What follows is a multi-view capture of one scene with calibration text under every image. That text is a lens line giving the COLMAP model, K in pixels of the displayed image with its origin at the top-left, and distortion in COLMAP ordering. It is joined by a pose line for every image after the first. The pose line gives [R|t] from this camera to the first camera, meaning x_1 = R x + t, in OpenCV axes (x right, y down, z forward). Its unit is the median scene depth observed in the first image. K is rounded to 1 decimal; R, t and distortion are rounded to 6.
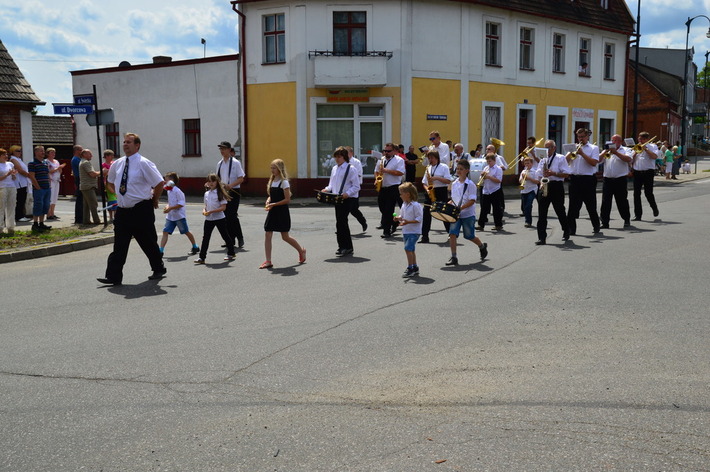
lens RADIAL K [[916.1, 0, 355.0], [0, 916.1, 236.0], [0, 0, 1]] dist [0.146840, -0.000473]
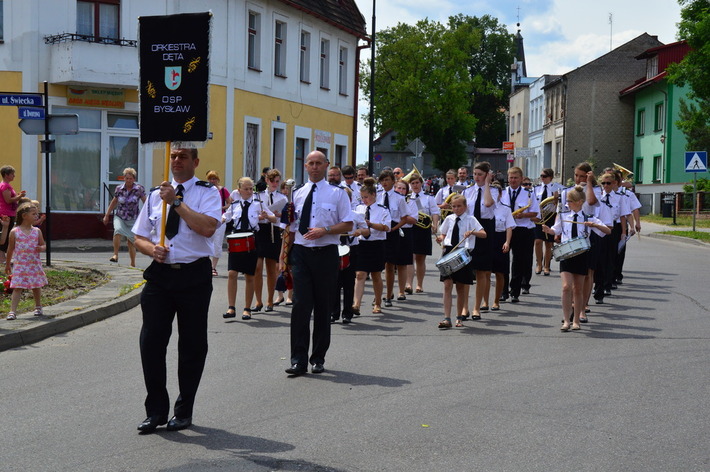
lens RADIAL K [[1670.0, 0, 355.0], [0, 1670.0, 236.0], [0, 0, 1]] dist [0.454503, -0.705050]
pose [[0.857098, 0.019994, 0.514765, -0.474472], [0.006554, 0.998742, -0.049706, 0.018243], [-0.515111, 0.045976, 0.855889, -0.197712]]
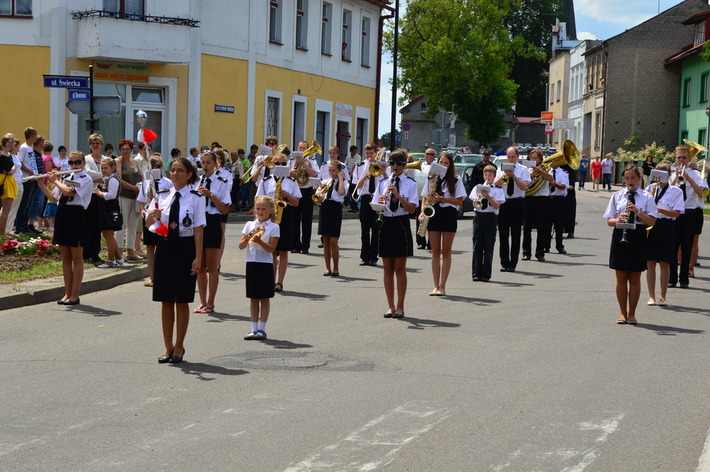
lens RADIAL K [[1991.9, 0, 355.0], [0, 1991.9, 236.0], [0, 0, 1]] dist [0.497013, 0.110586]
pose [[0.864646, 0.022317, 0.501886, -0.598718], [-0.003028, 0.999226, -0.039217, 0.034381], [-0.502373, 0.032389, 0.864044, -0.420566]]
